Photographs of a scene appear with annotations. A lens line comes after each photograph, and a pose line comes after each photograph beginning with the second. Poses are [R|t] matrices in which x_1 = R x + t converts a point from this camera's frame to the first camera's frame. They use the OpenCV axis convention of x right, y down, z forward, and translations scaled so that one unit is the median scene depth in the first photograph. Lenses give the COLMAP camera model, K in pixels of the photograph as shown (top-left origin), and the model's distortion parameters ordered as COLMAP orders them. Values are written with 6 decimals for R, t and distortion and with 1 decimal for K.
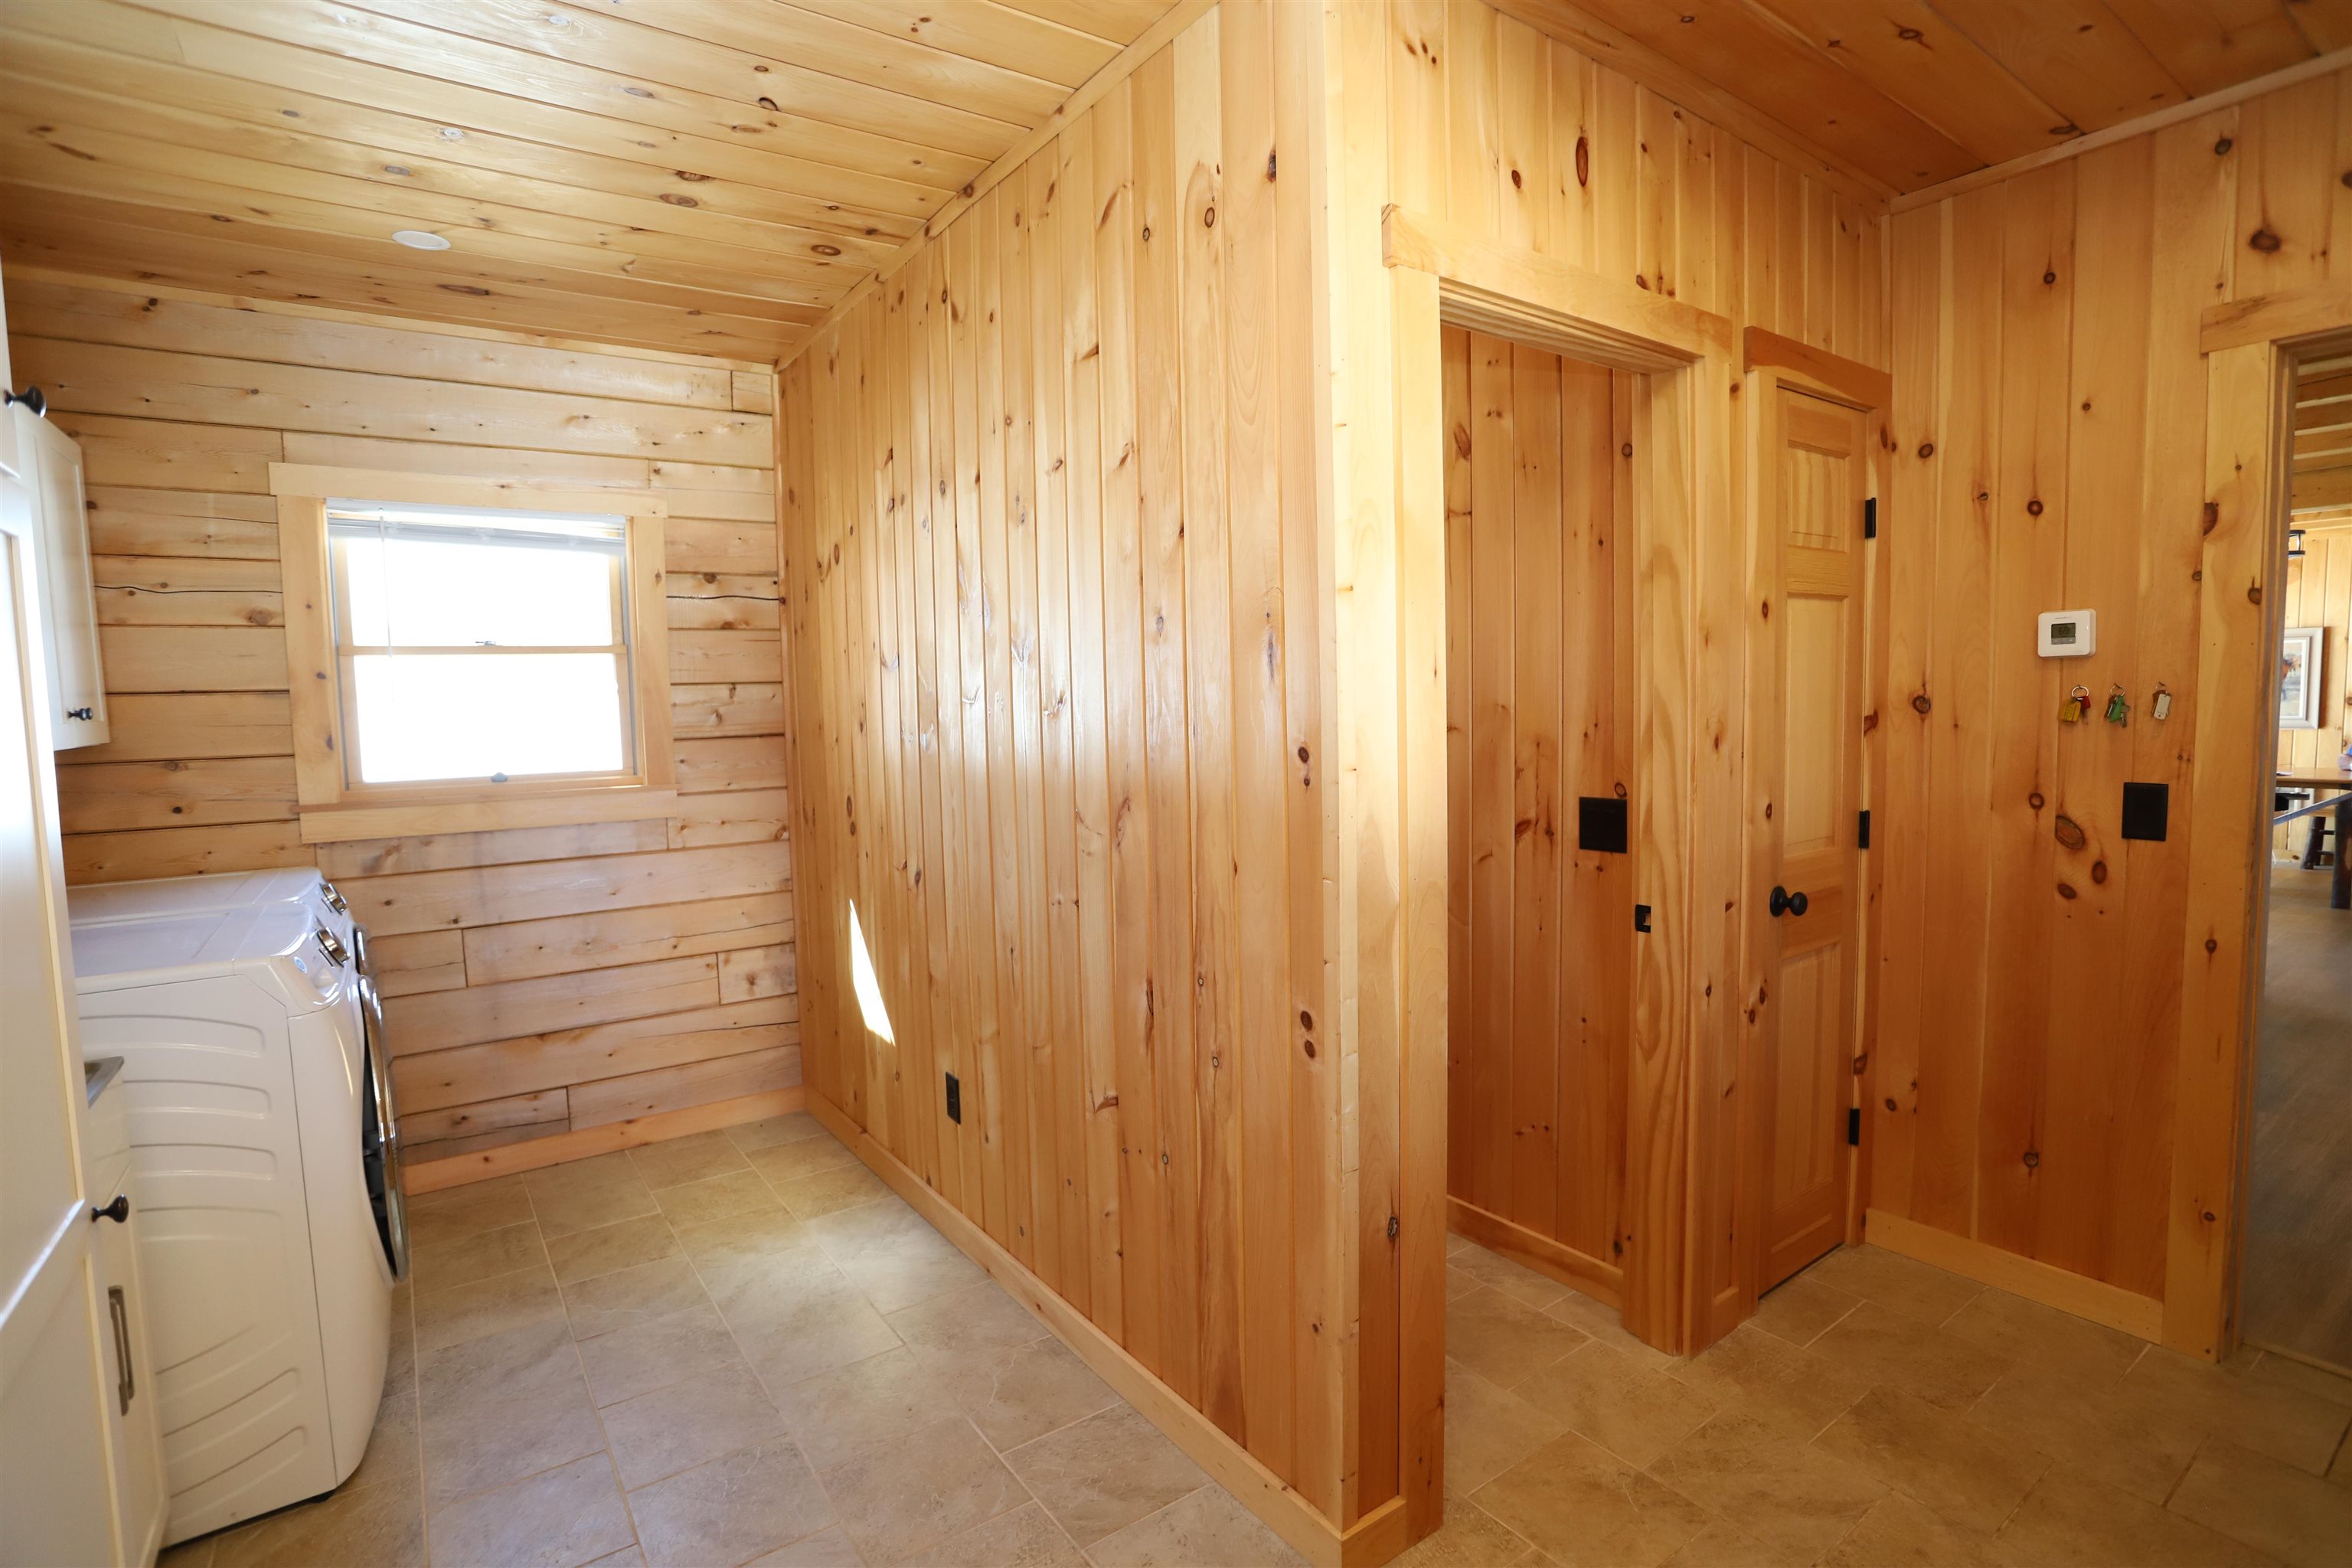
lens RADIAL K [[1139.3, 0, 1183.3], [0, 1139.3, 780.7], [0, 0, 1]] dist [-0.069828, 0.027900]
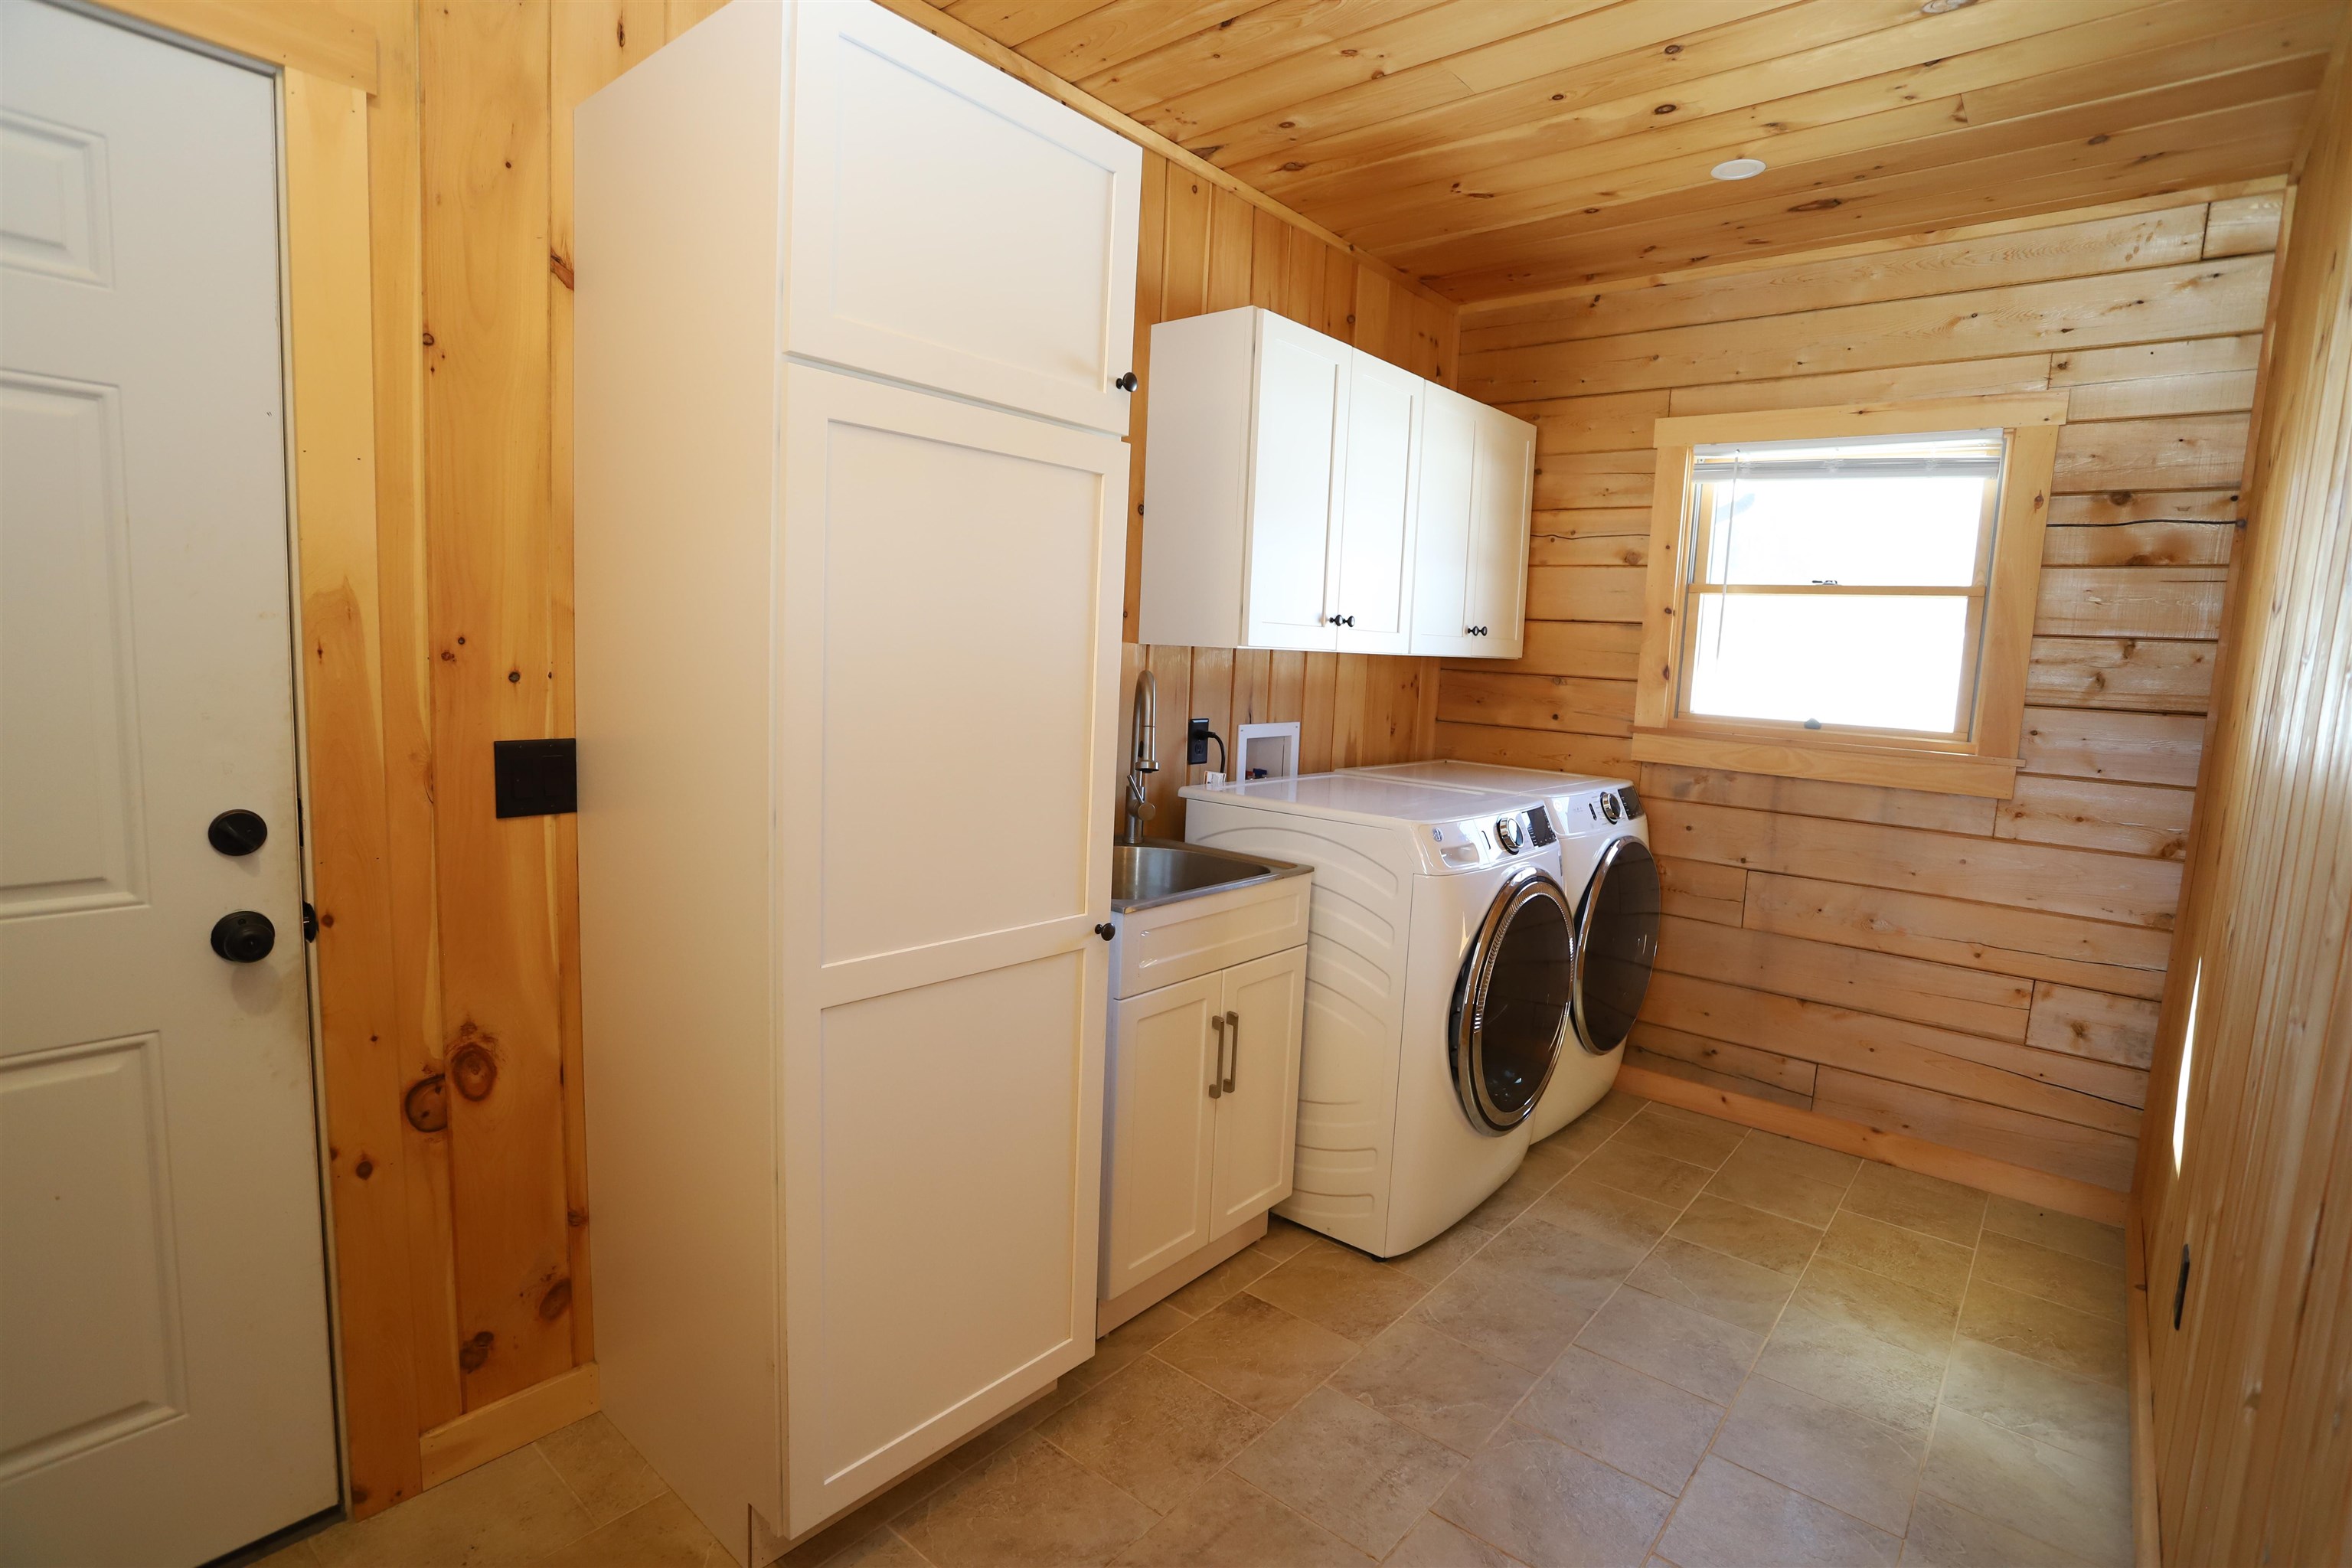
lens RADIAL K [[1139.3, 0, 1183.3], [0, 1139.3, 780.7], [0, 0, 1]] dist [-0.069828, 0.027900]
pose [[0.244582, 0.147253, -0.958382, 0.186973], [-0.125619, 0.984883, 0.119267, -0.001495], [0.961457, 0.091220, 0.259382, 0.253536]]
